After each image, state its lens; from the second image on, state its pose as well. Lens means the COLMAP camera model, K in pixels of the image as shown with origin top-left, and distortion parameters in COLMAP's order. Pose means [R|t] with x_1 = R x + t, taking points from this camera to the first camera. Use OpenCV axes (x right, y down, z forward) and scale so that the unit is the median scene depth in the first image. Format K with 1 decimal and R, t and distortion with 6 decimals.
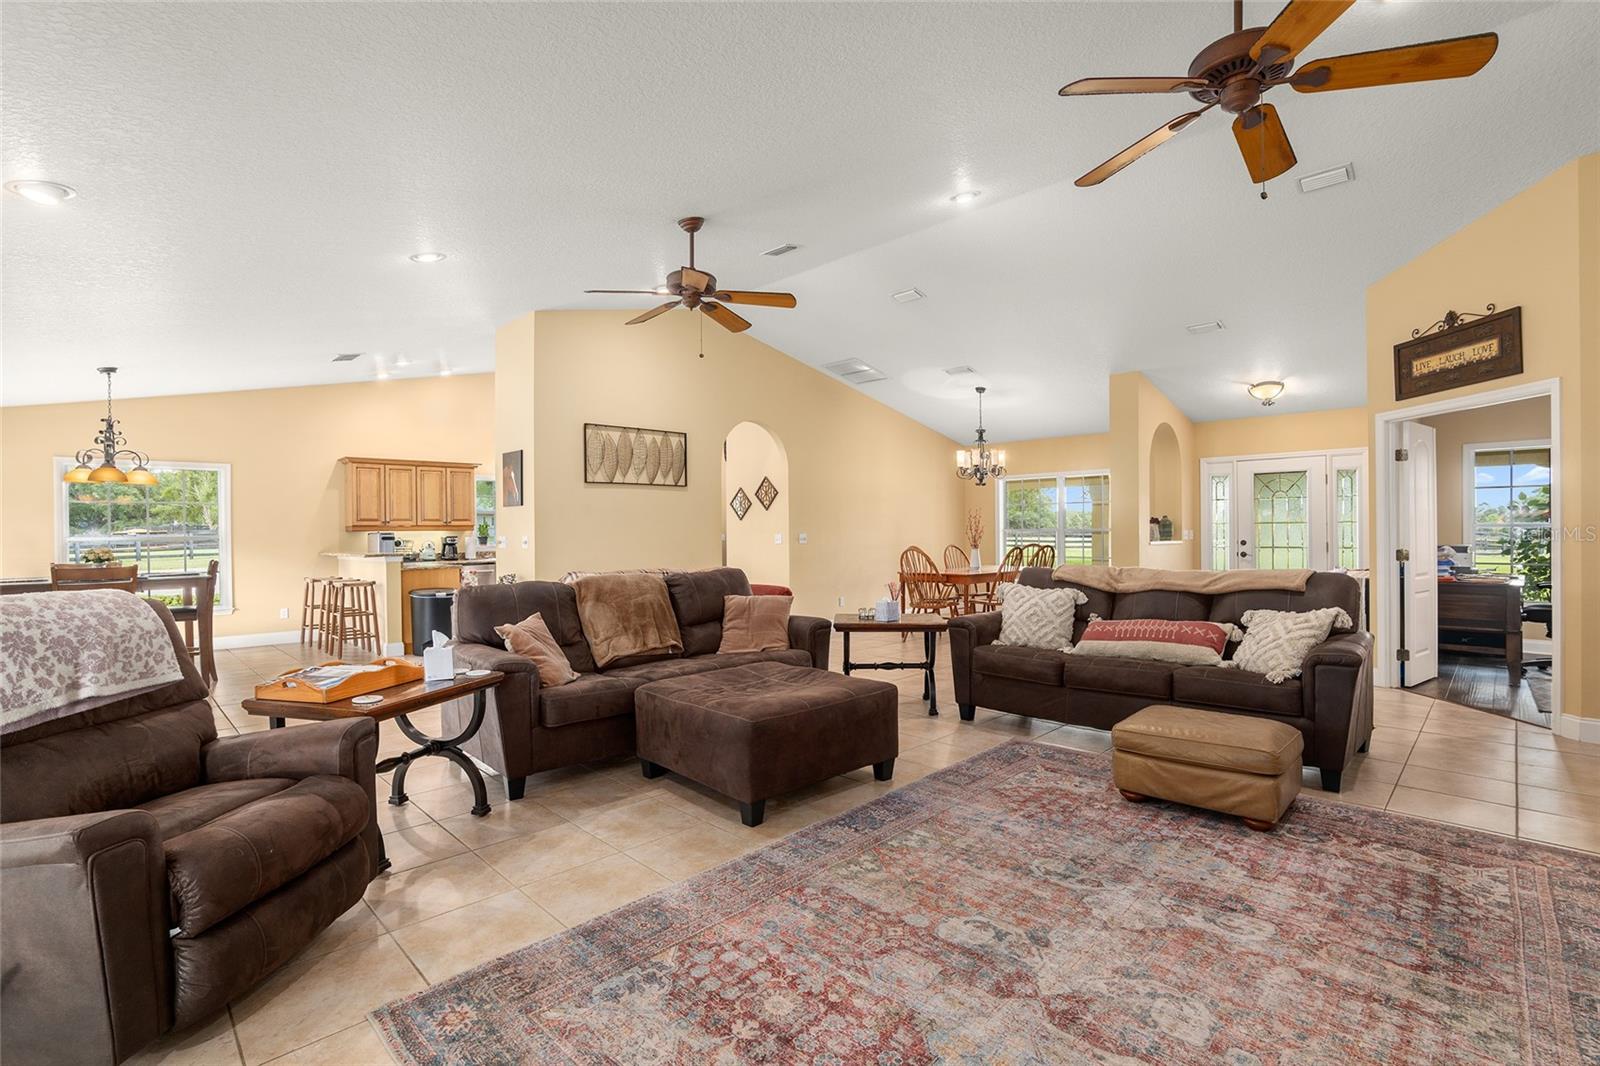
lens RADIAL K [[788.3, 0, 800.0], [0, 788.3, 533.0], [0, 0, 1]] dist [-0.004465, -0.000975]
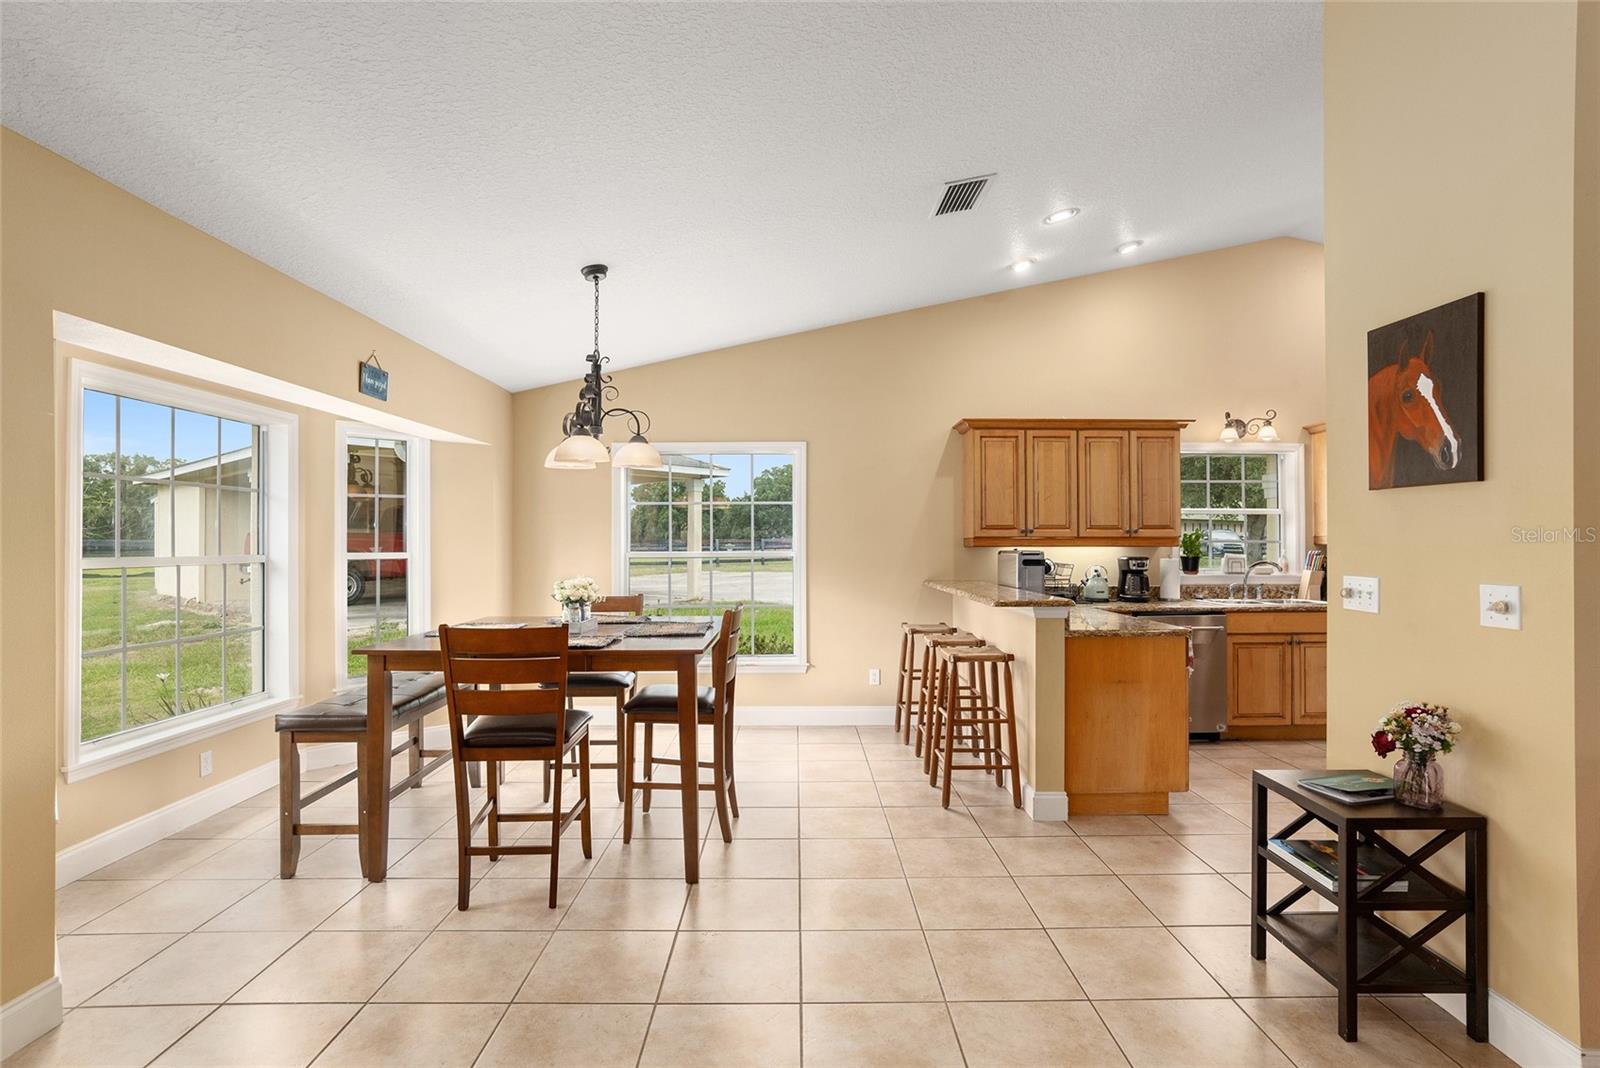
lens RADIAL K [[742.6, 0, 800.0], [0, 742.6, 534.0], [0, 0, 1]] dist [-0.002890, -0.000107]
pose [[0.727936, 0.002872, -0.685639, -0.280776], [-0.007693, 0.999962, -0.003979, -0.008378], [0.685602, 0.008171, 0.727931, 0.503200]]
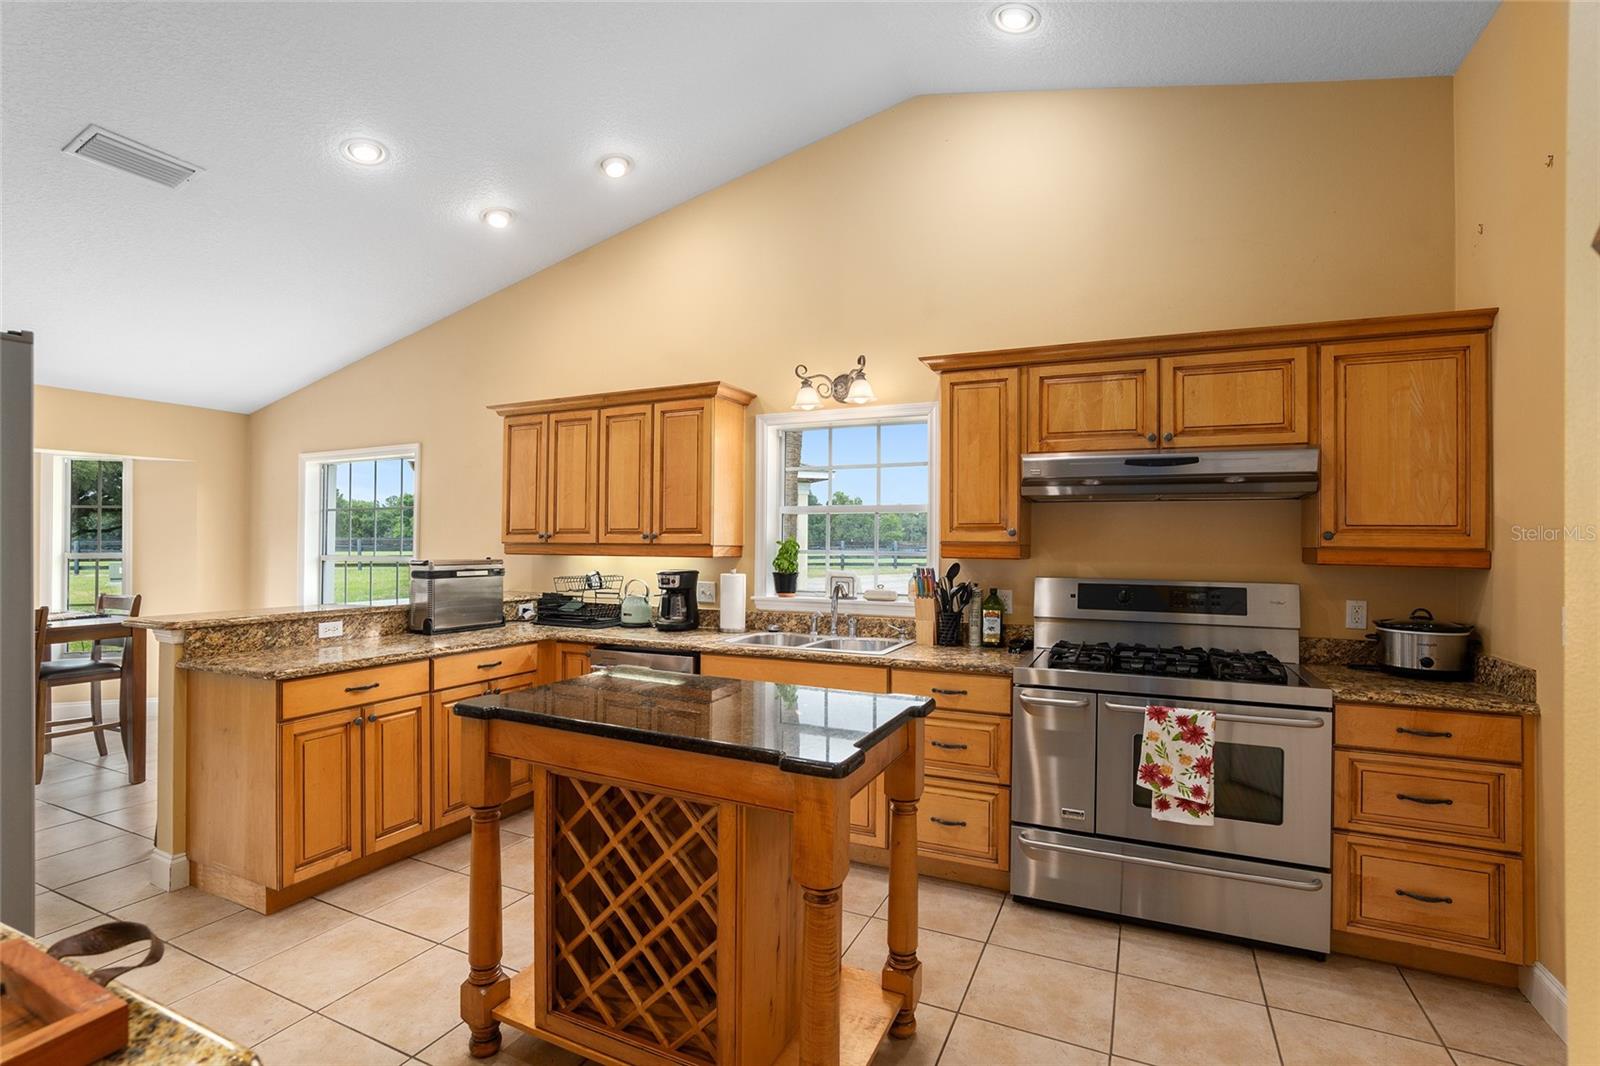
lens RADIAL K [[733.1, 0, 800.0], [0, 733.1, 533.0], [0, 0, 1]] dist [-0.000151, -0.000009]
pose [[0.353232, -0.001224, -0.935535, -0.067629], [-0.016280, 0.999840, -0.007455, -0.014801], [0.935394, 0.017864, 0.353155, 0.994176]]
